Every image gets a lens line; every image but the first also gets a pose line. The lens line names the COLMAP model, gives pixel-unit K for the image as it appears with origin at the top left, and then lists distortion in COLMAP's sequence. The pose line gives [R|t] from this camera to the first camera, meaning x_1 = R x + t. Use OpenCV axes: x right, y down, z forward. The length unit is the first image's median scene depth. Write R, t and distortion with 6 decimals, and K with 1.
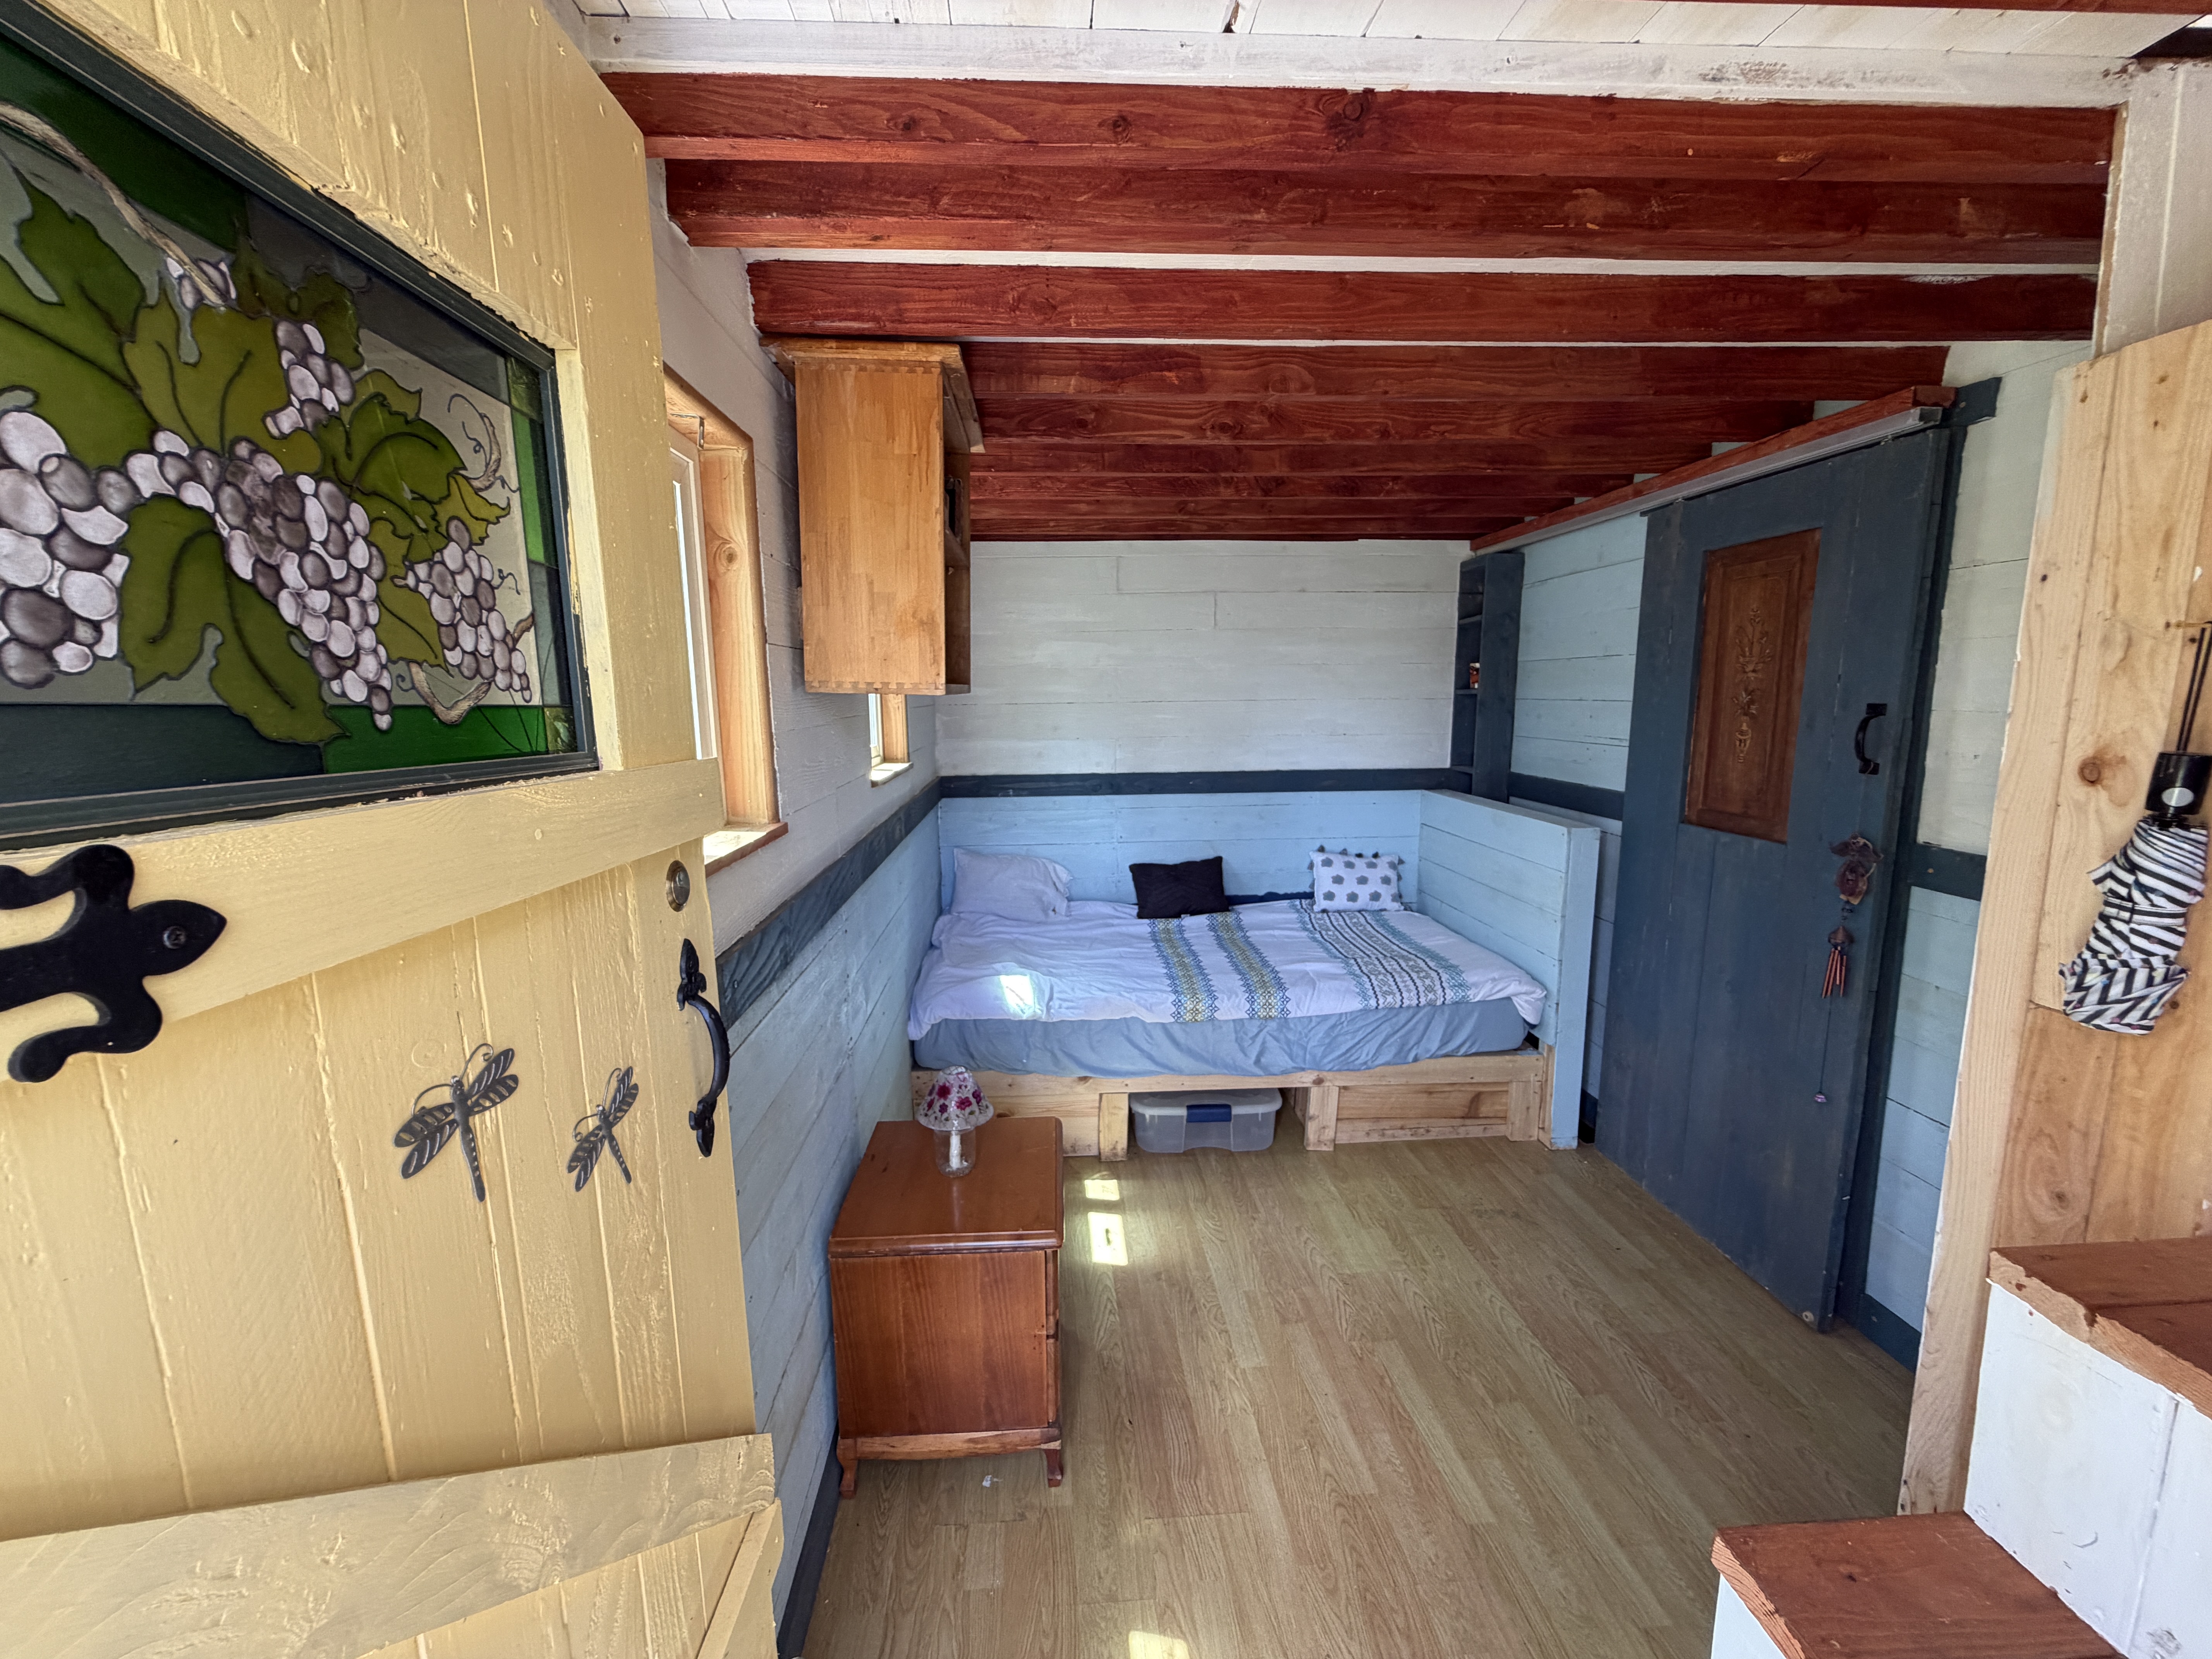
lens RADIAL K [[882.7, 0, 1092.7], [0, 882.7, 827.3], [0, 0, 1]] dist [-0.001206, -0.000156]
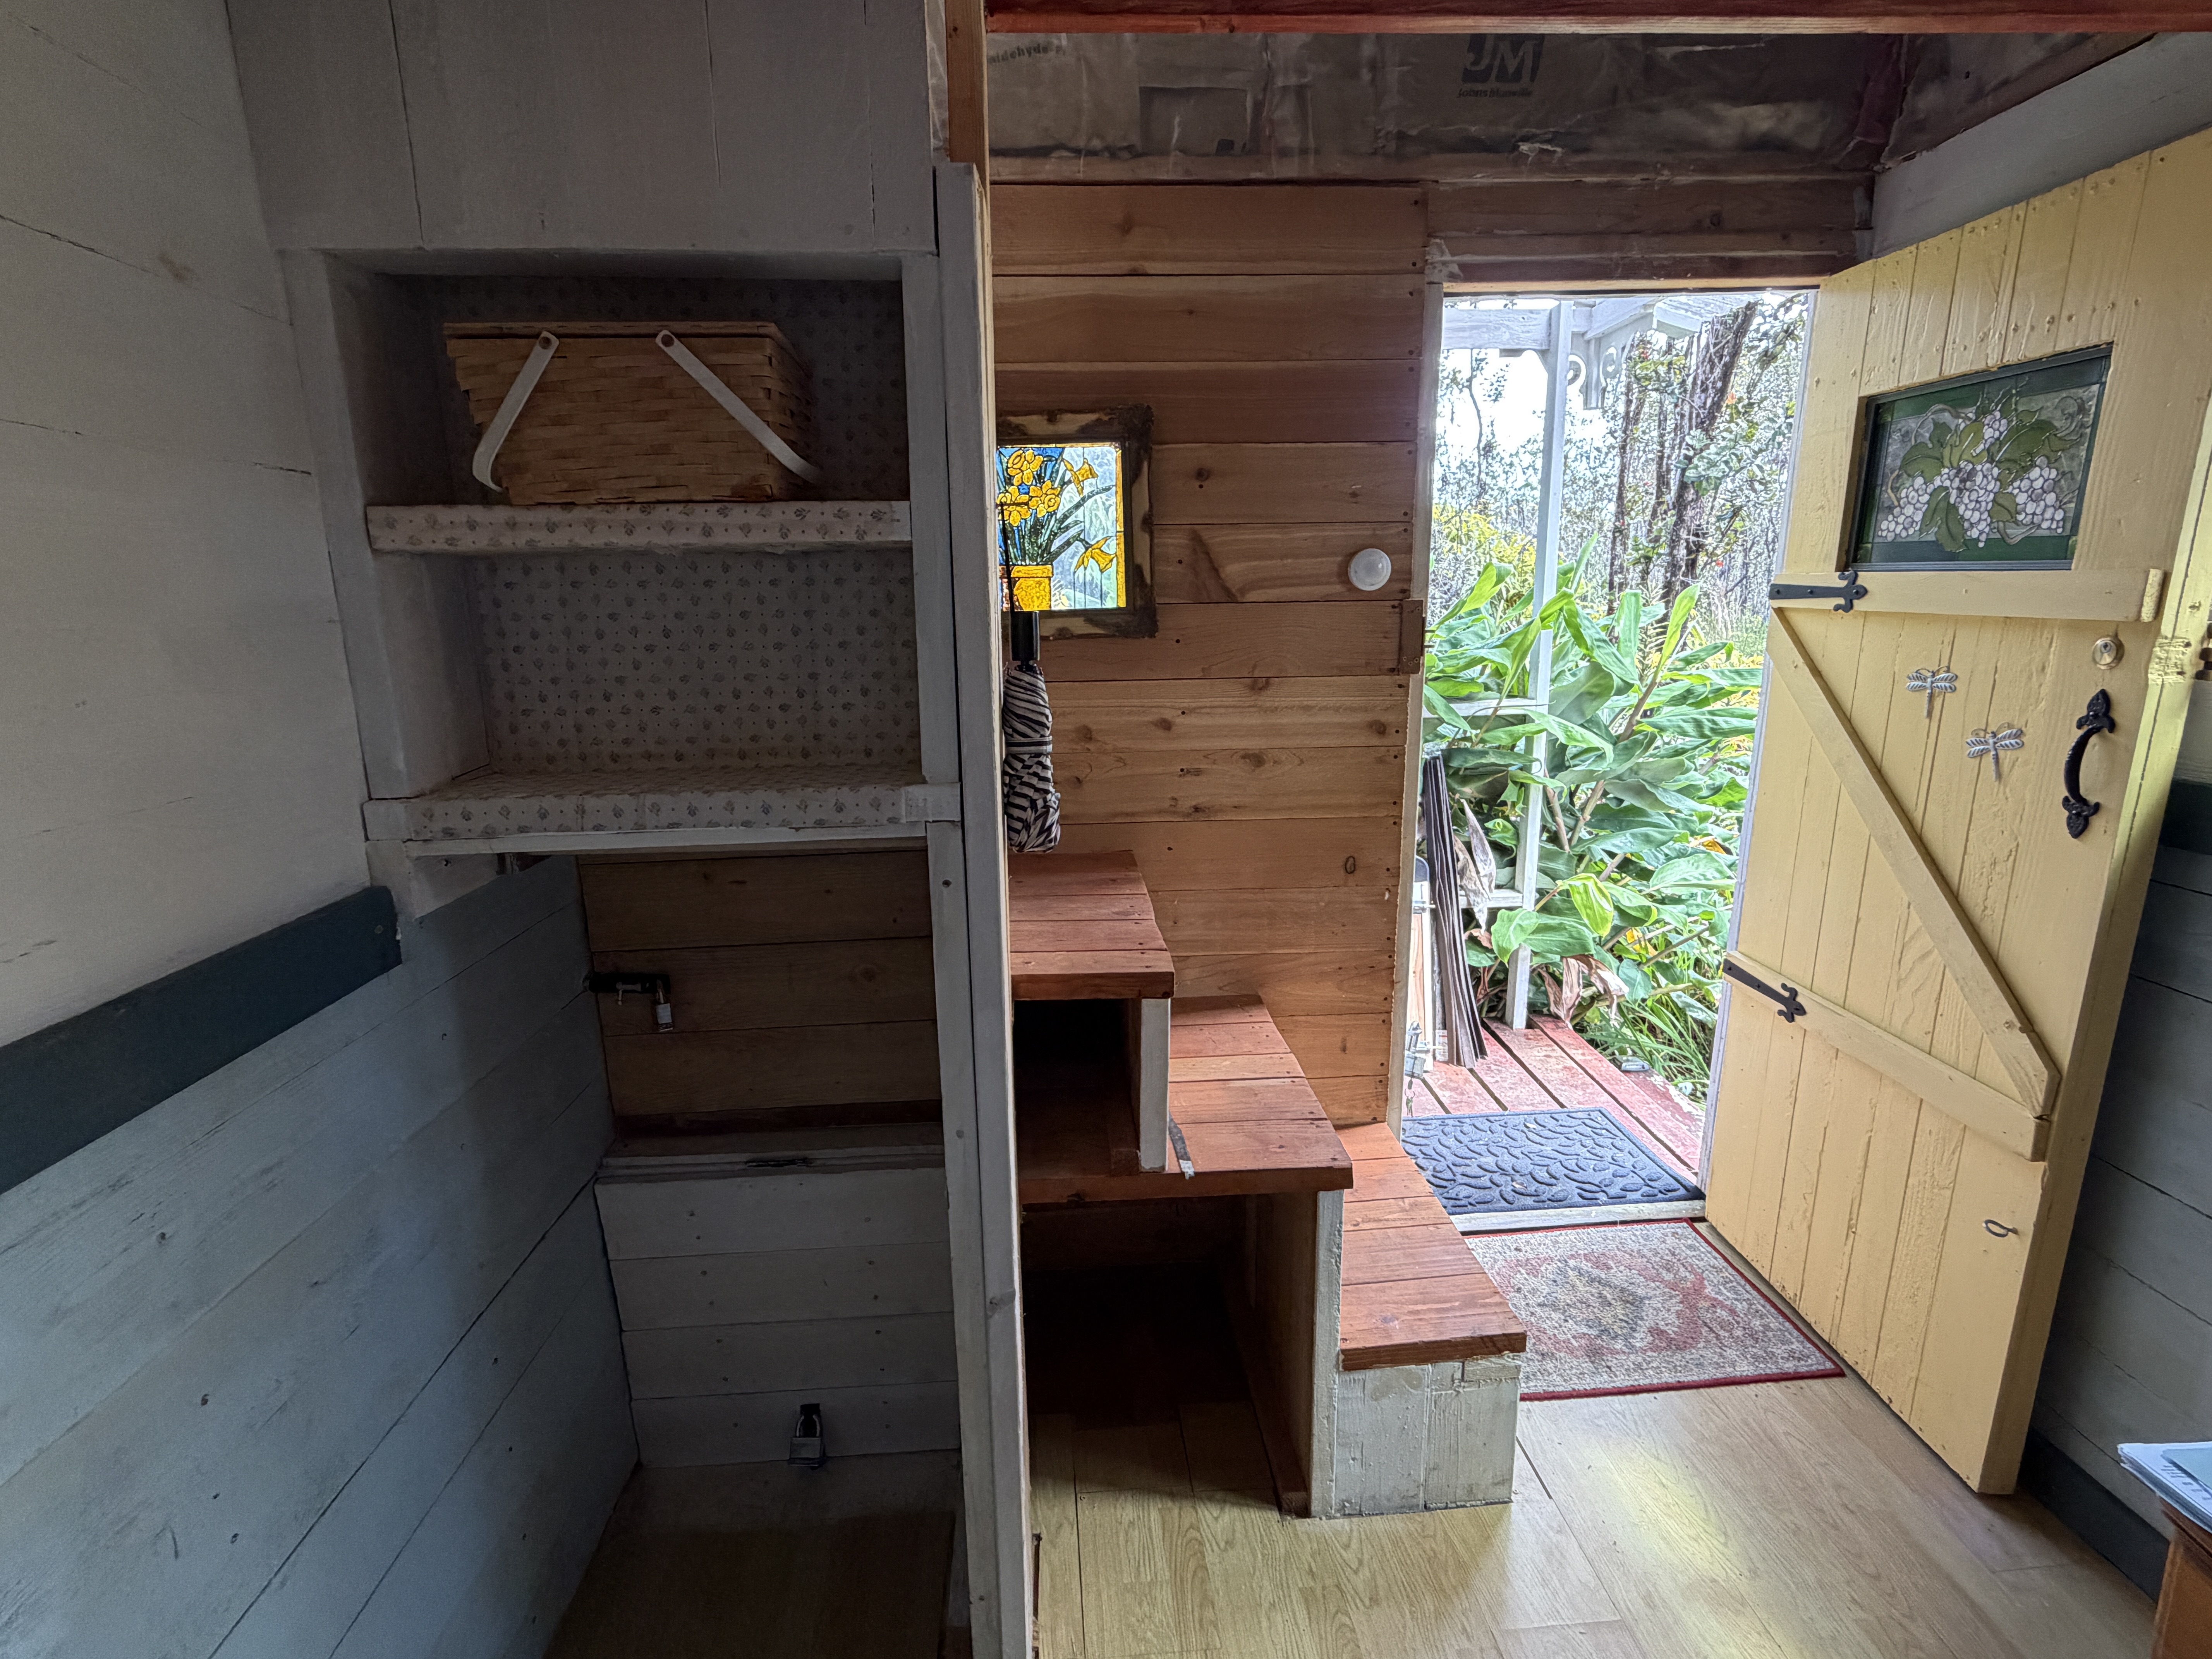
lens RADIAL K [[1056.8, 0, 1106.0], [0, 1056.8, 829.5], [0, 0, 1]] dist [0.001081, 0.000040]
pose [[-0.999389, 0.034810, 0.002991, 1.913676], [0.033496, 0.930257, 0.365377, -0.568415], [0.009936, 0.365254, -0.930855, 4.201417]]
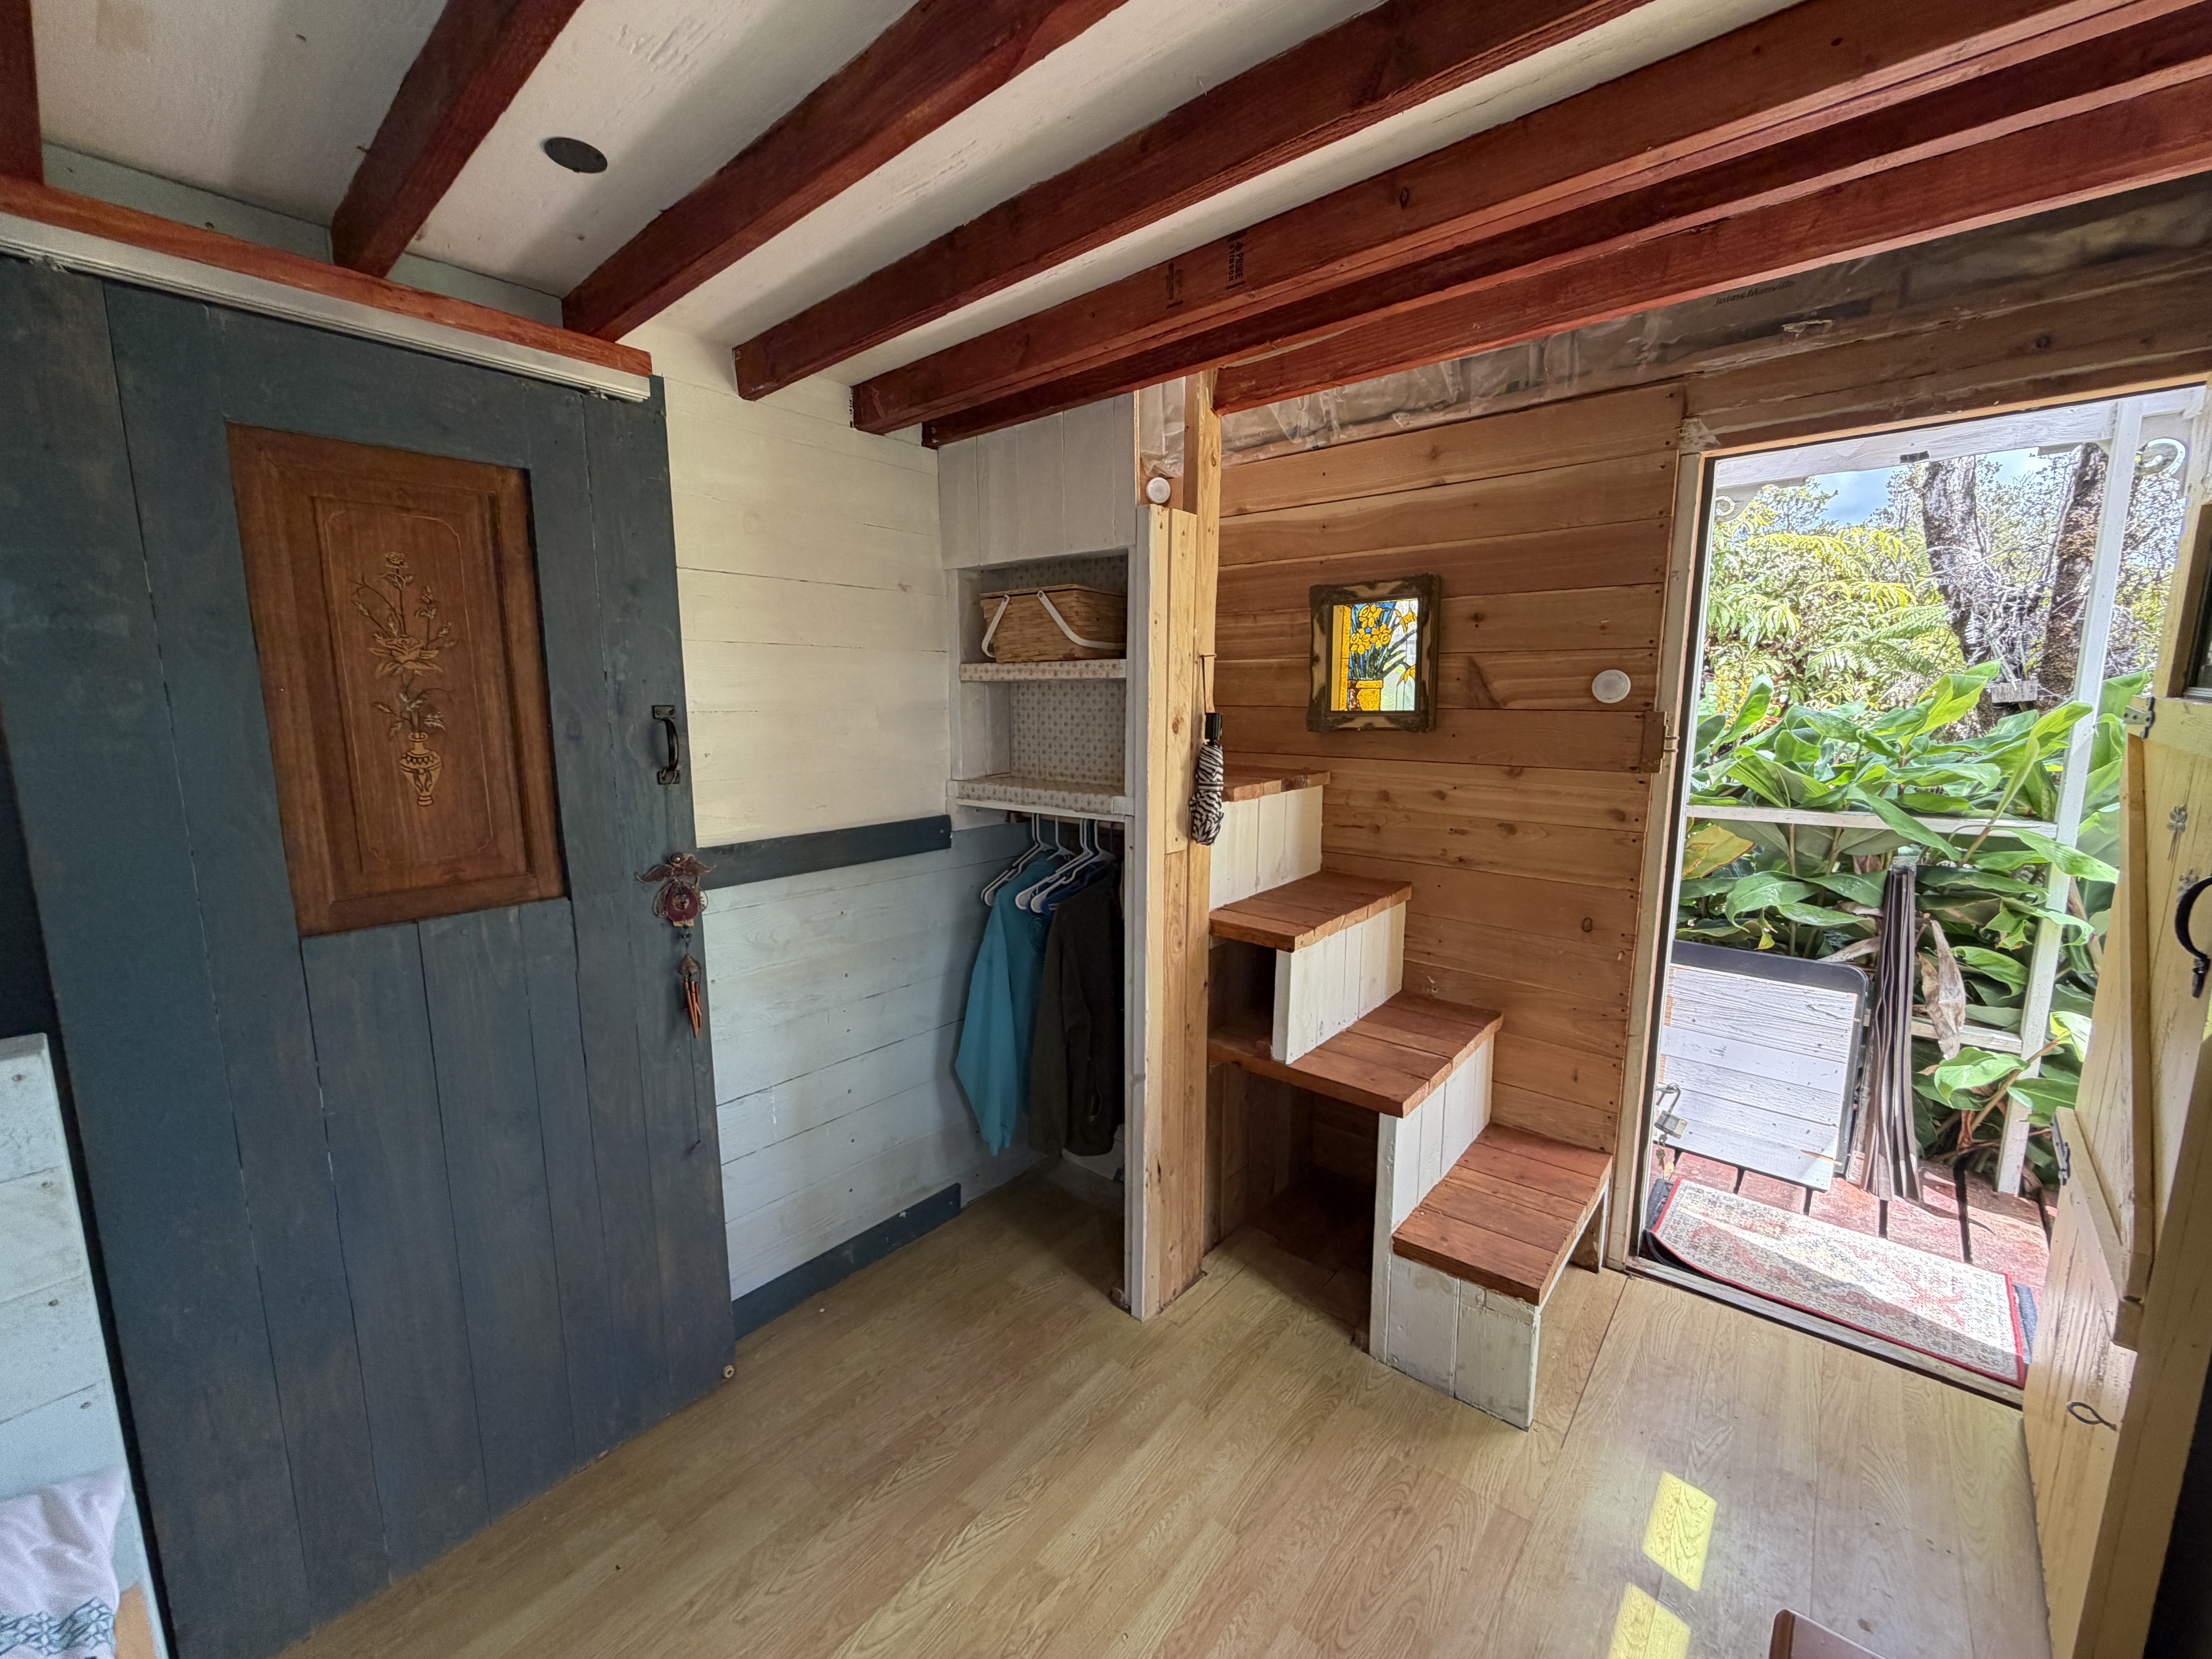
lens RADIAL K [[882.7, 0, 1092.7], [0, 882.7, 827.3], [0, 0, 1]] dist [-0.001206, -0.000156]
pose [[-0.720417, -0.086251, 0.688157, -0.186689], [0.122303, 0.960887, 0.248470, -0.675897], [-0.682673, 0.263166, -0.681691, 4.767374]]
